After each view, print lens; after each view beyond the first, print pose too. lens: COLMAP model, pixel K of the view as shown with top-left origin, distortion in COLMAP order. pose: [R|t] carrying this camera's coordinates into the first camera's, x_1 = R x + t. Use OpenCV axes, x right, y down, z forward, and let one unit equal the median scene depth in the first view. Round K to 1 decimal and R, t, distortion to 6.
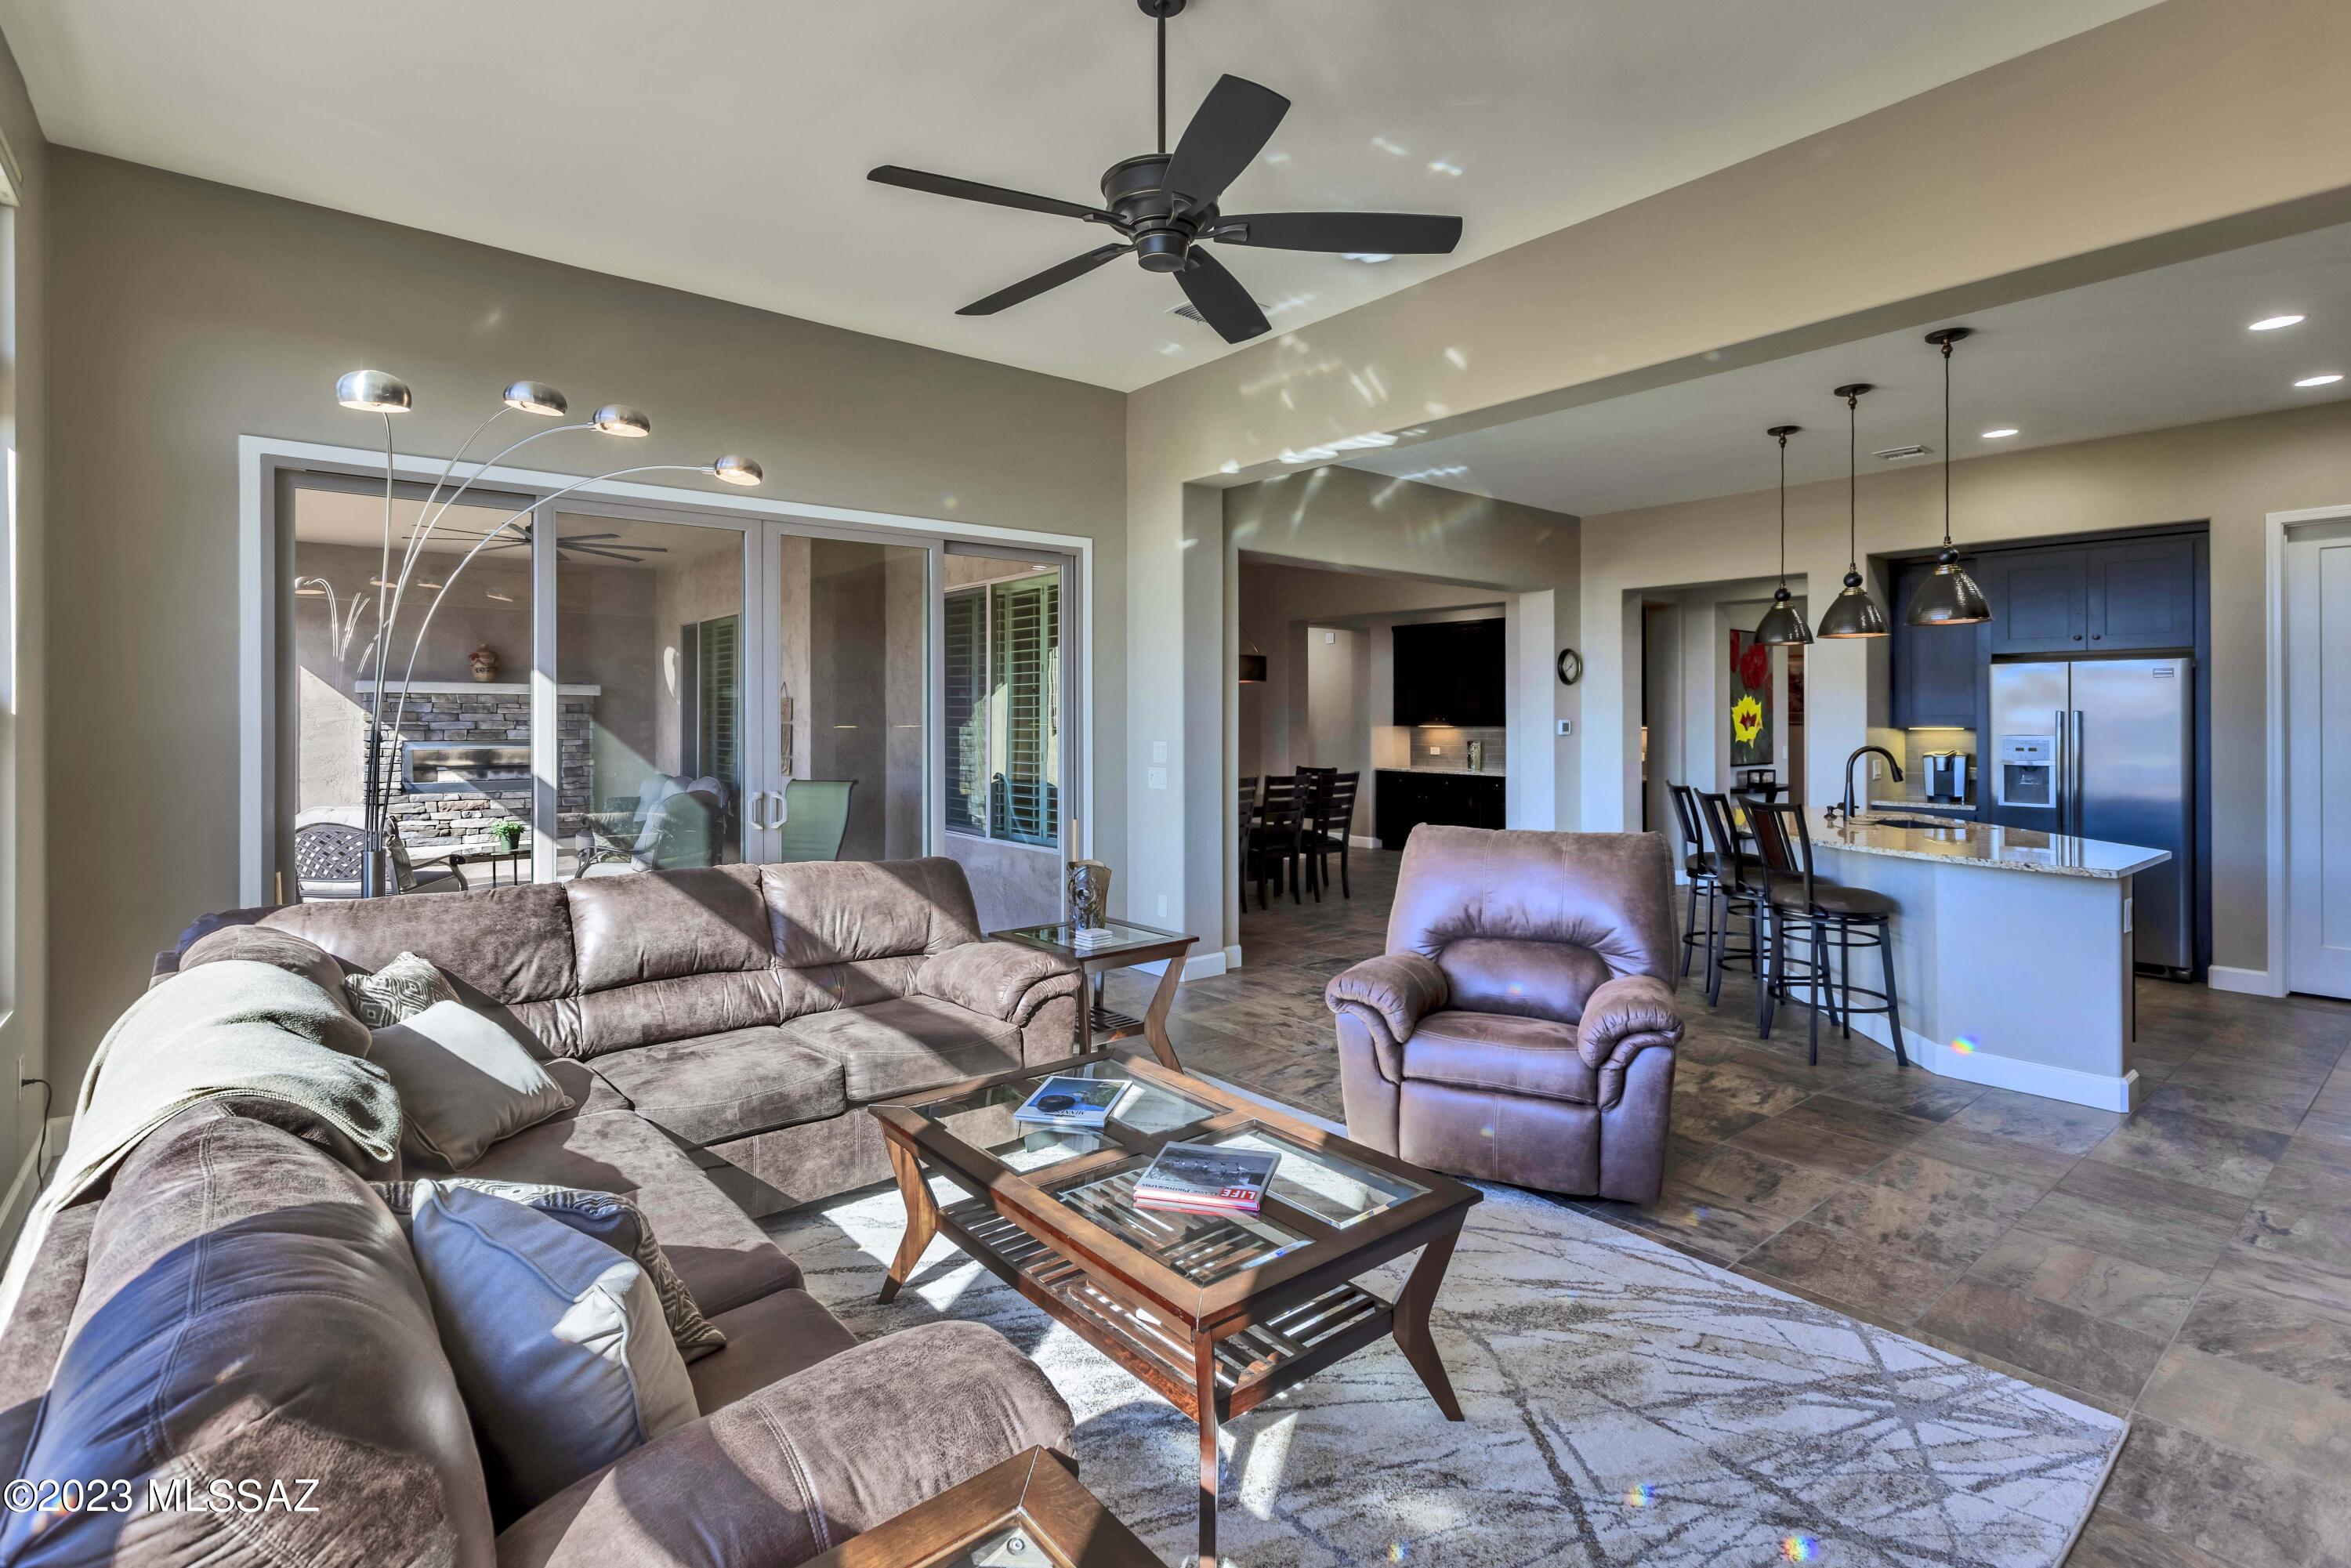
lens RADIAL K [[1105.8, 0, 1166.5], [0, 1105.8, 713.4], [0, 0, 1]] dist [0.001818, -0.000521]
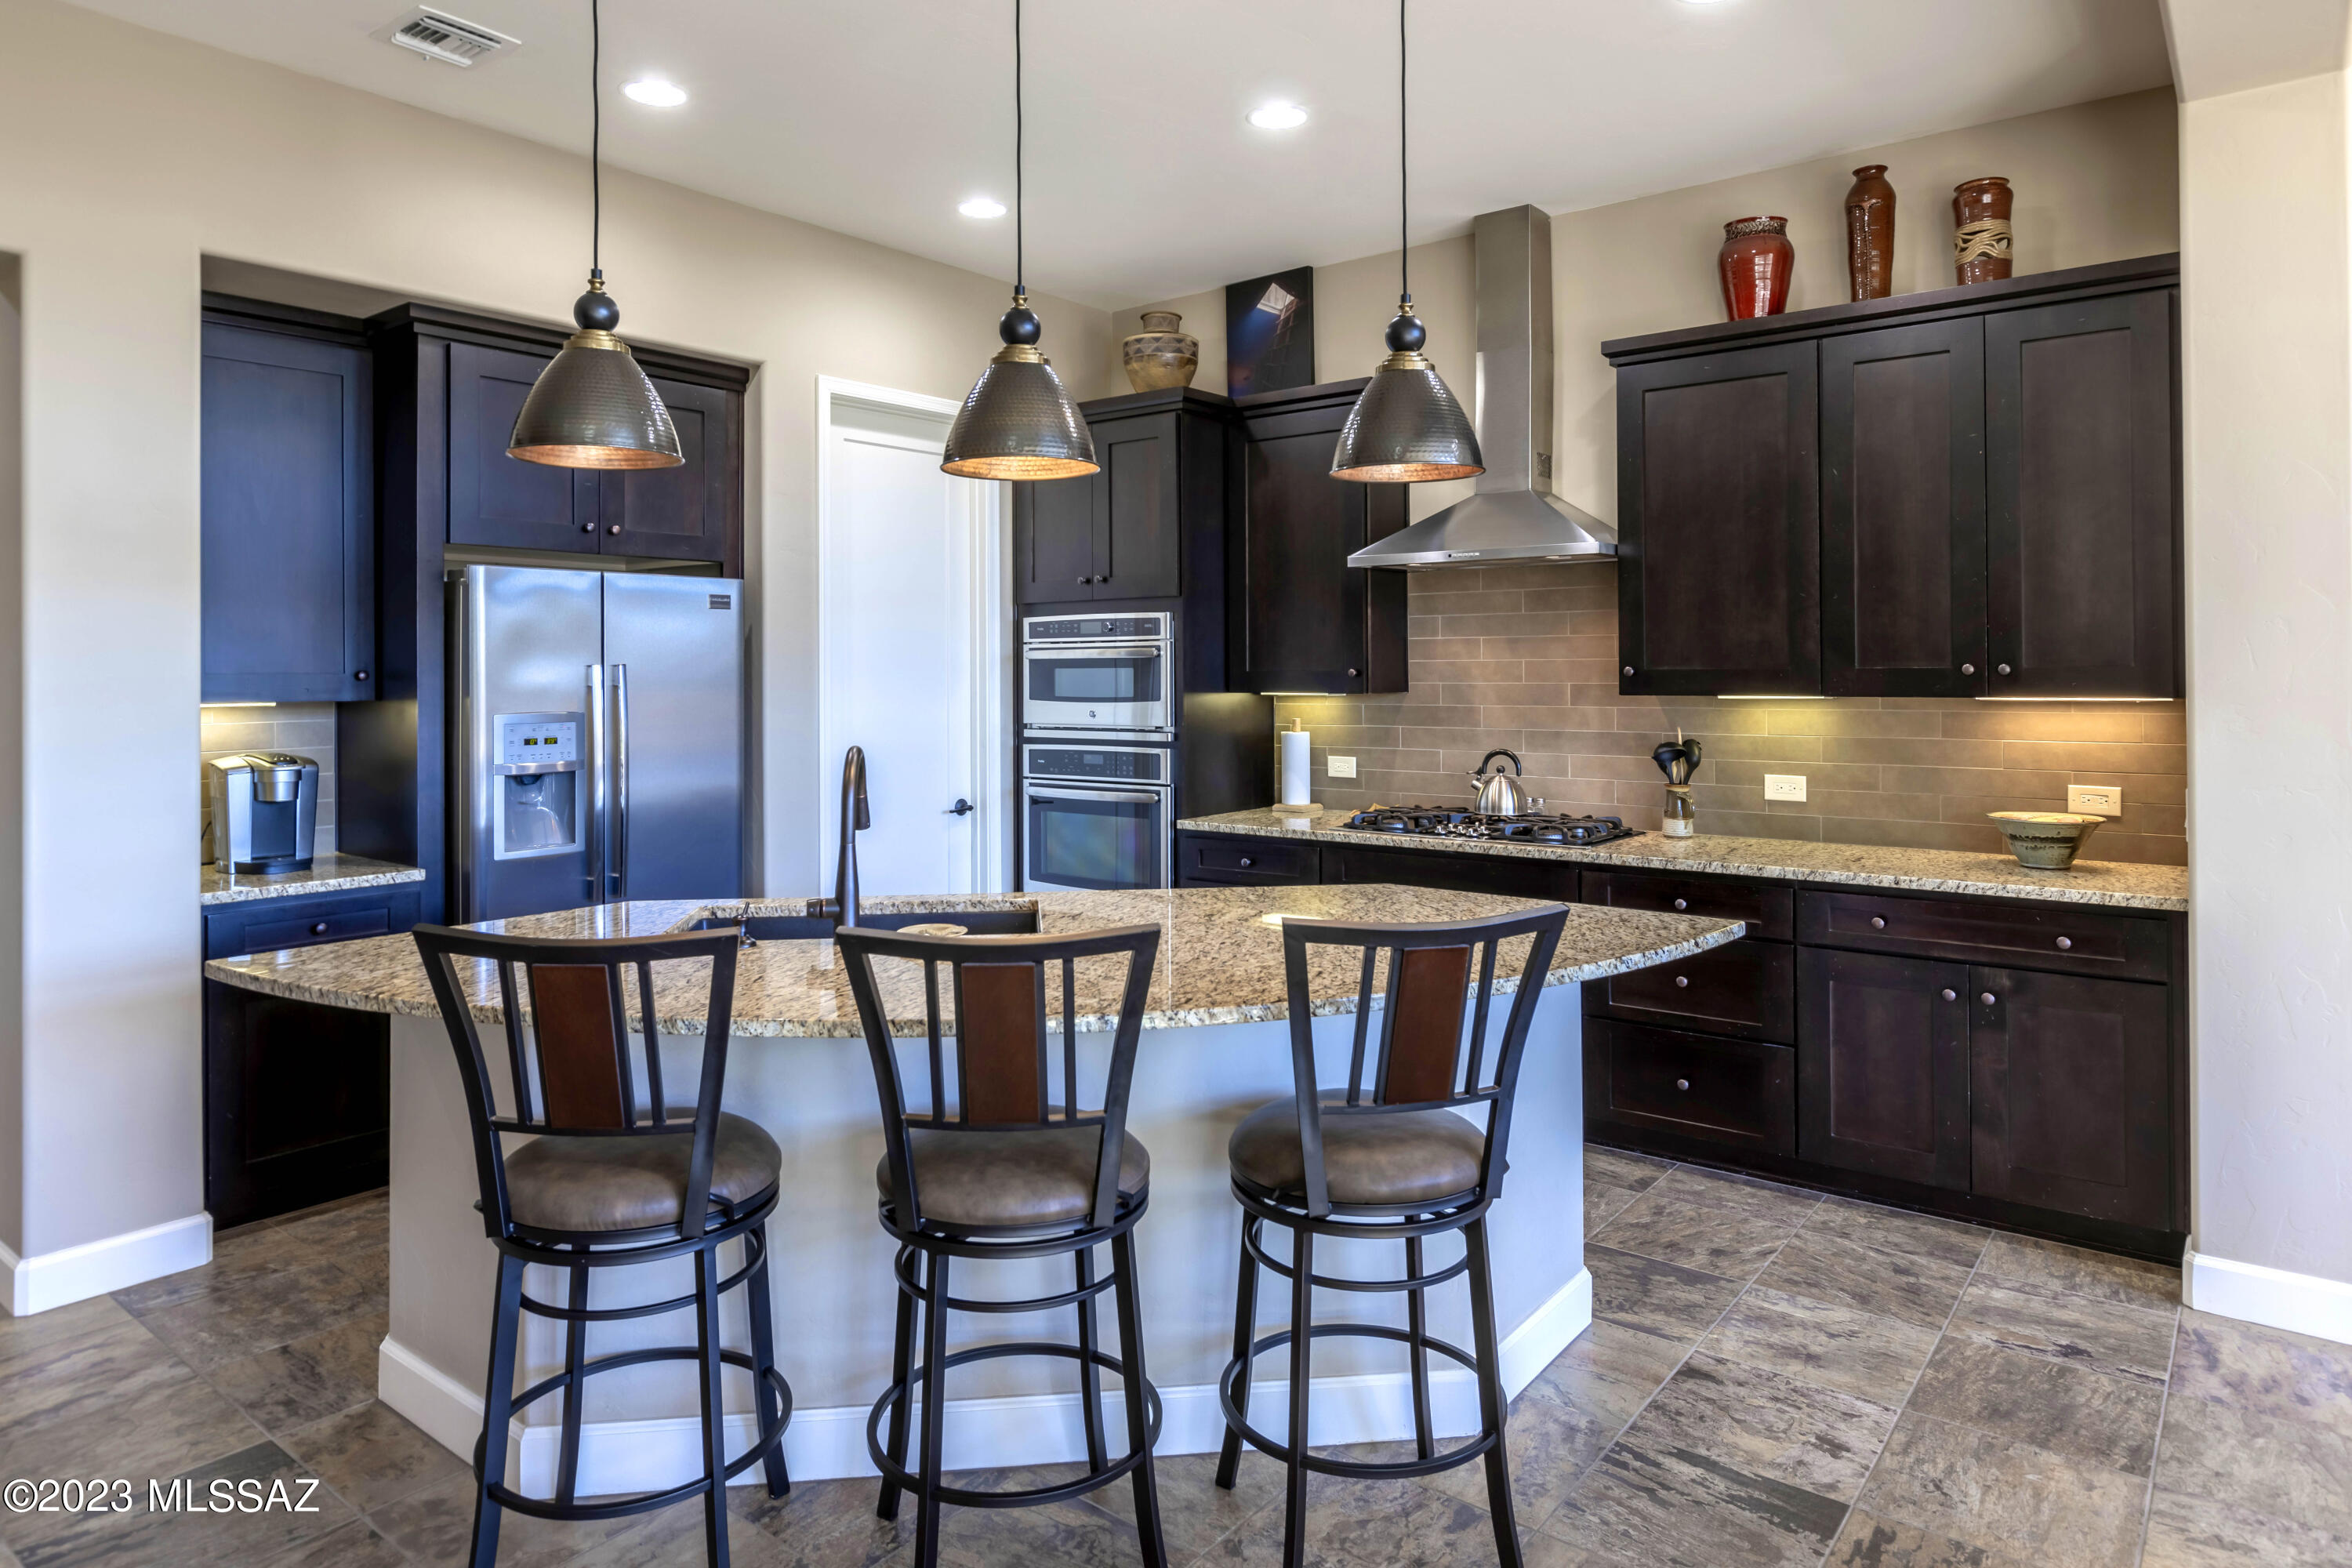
lens RADIAL K [[1394.7, 0, 1178.8], [0, 1394.7, 670.1], [0, 0, 1]] dist [-0.001782, -0.000298]
pose [[-0.221205, 0.002644, 0.975224, 0.101609], [0.002361, 0.999995, -0.002175, 0.002554], [-0.975225, 0.001822, -0.221210, 0.856703]]
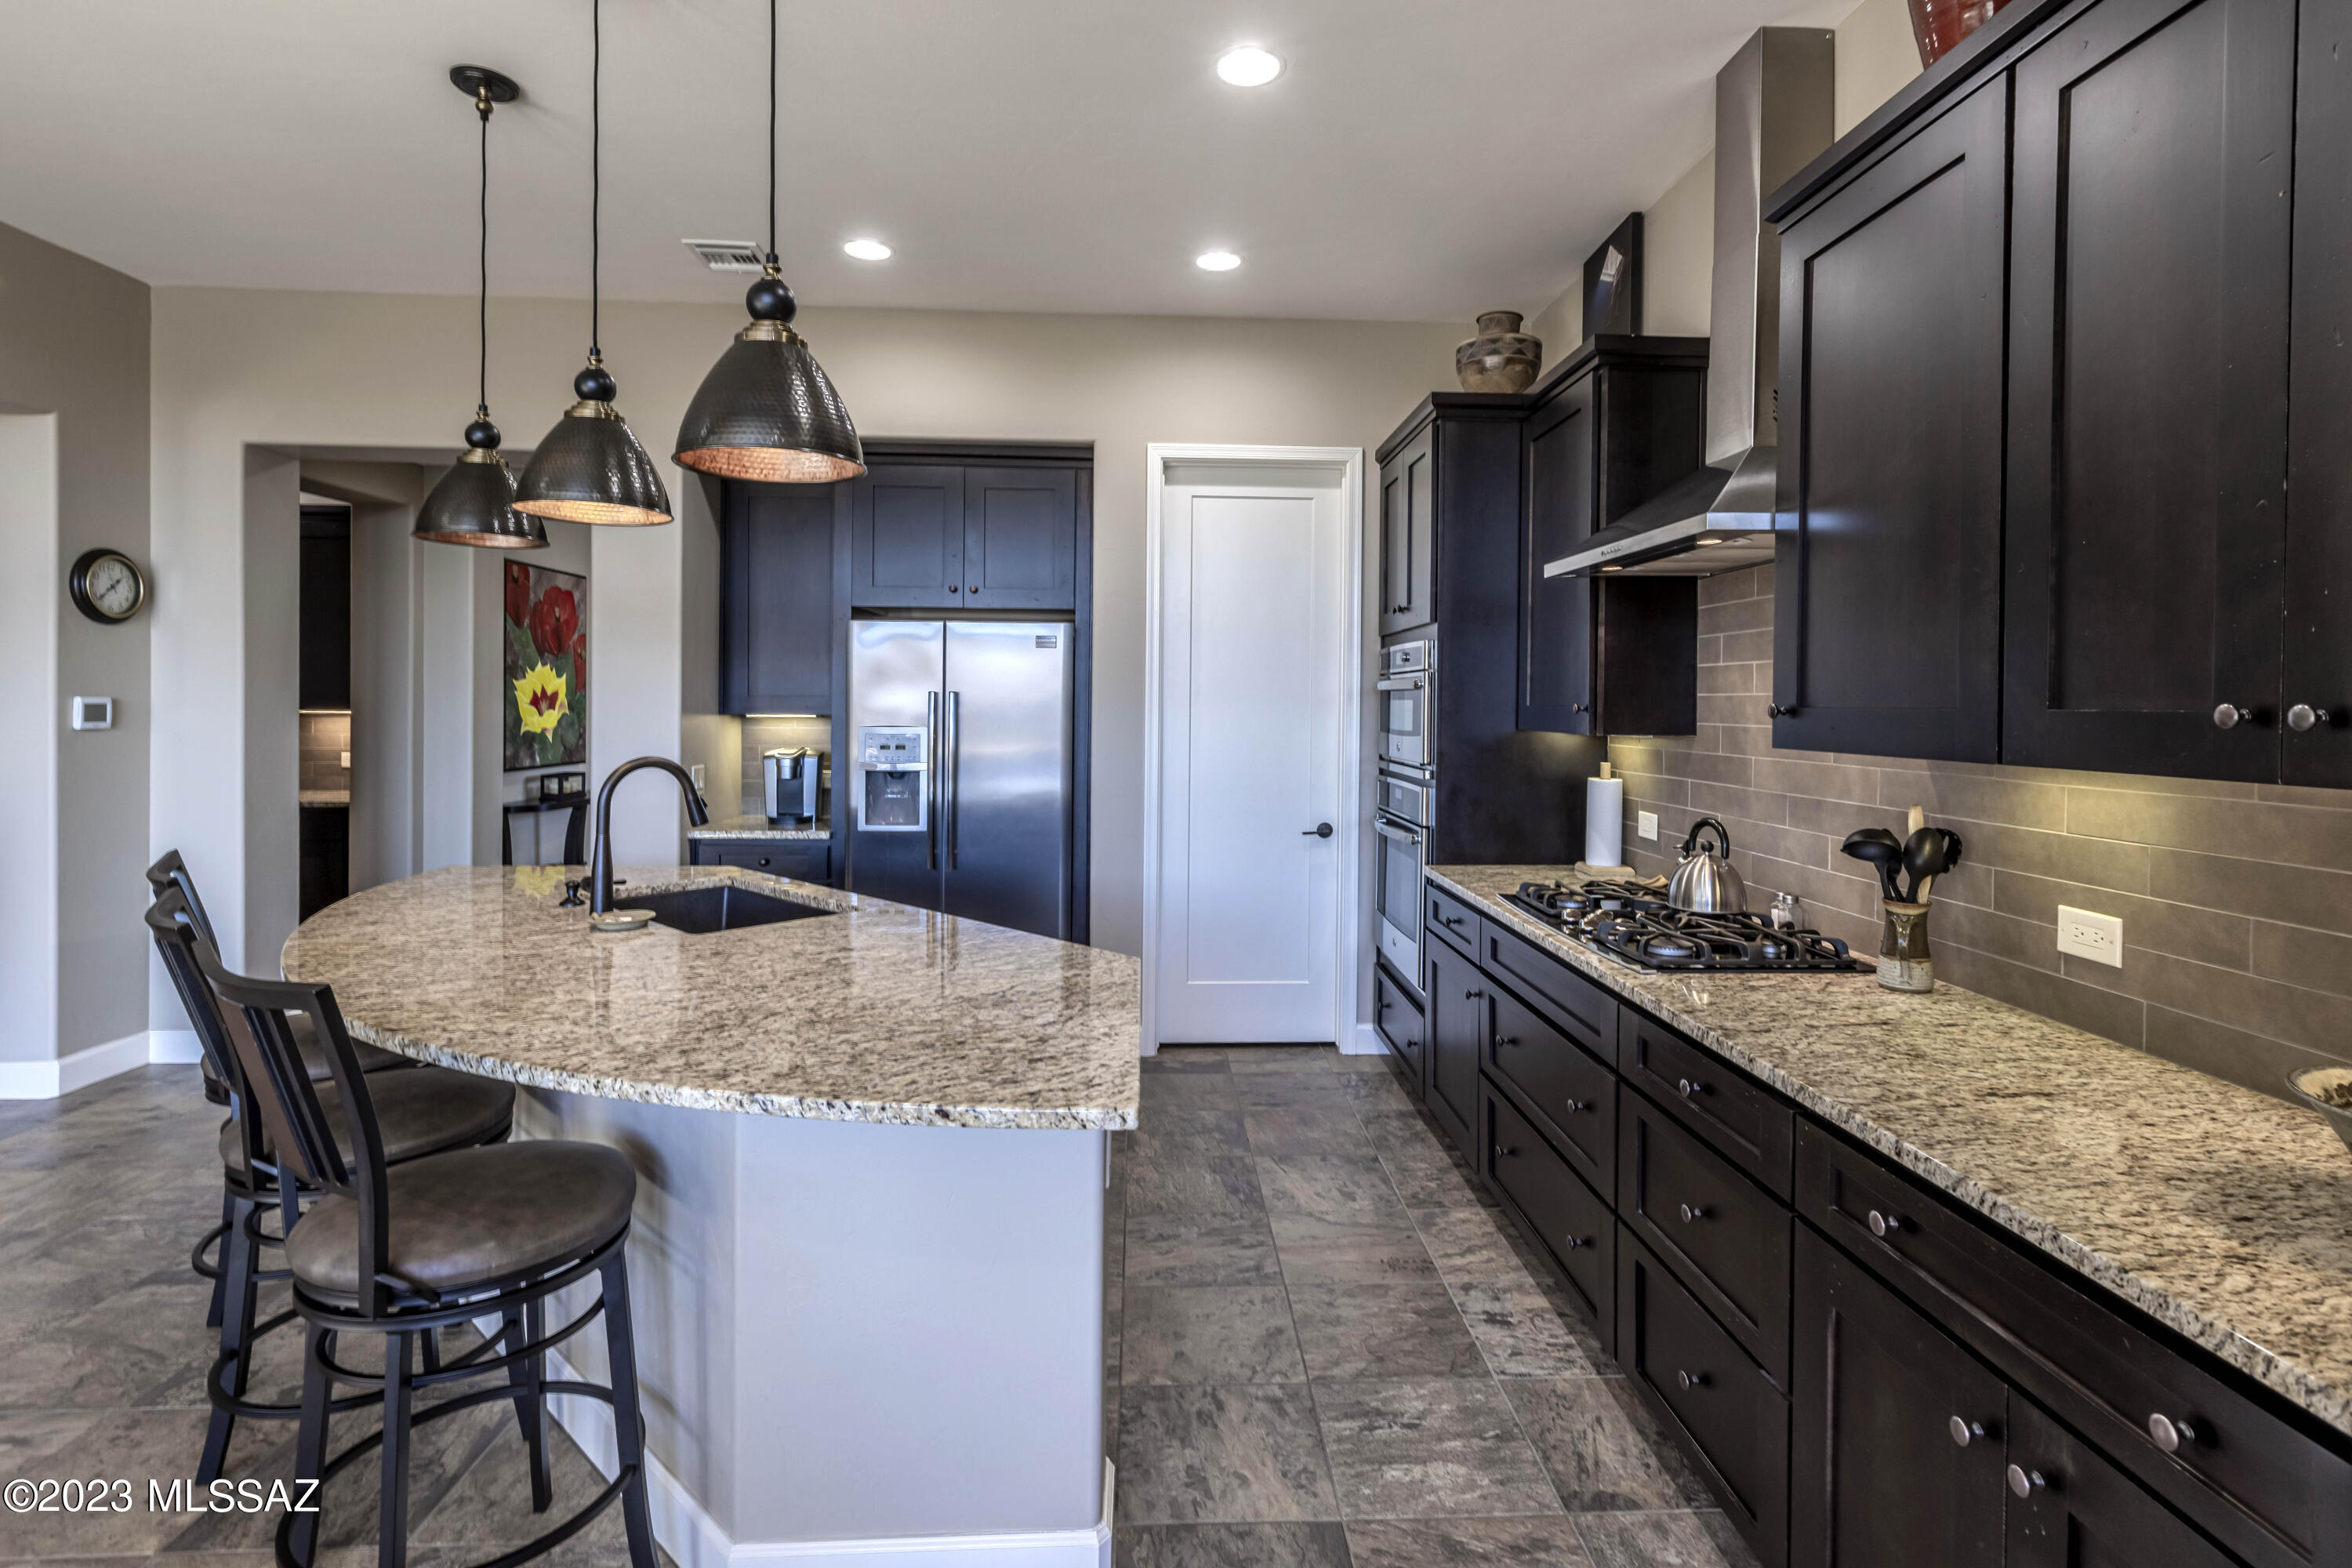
lens RADIAL K [[1127.7, 0, 1202.6], [0, 1127.7, 710.3], [0, 0, 1]] dist [0.002826, 0.000378]
pose [[0.583178, 0.000451, 0.812344, 0.323127], [-0.013096, 0.999875, 0.008846, 0.001131], [-0.812239, -0.015797, 0.583111, 0.439842]]
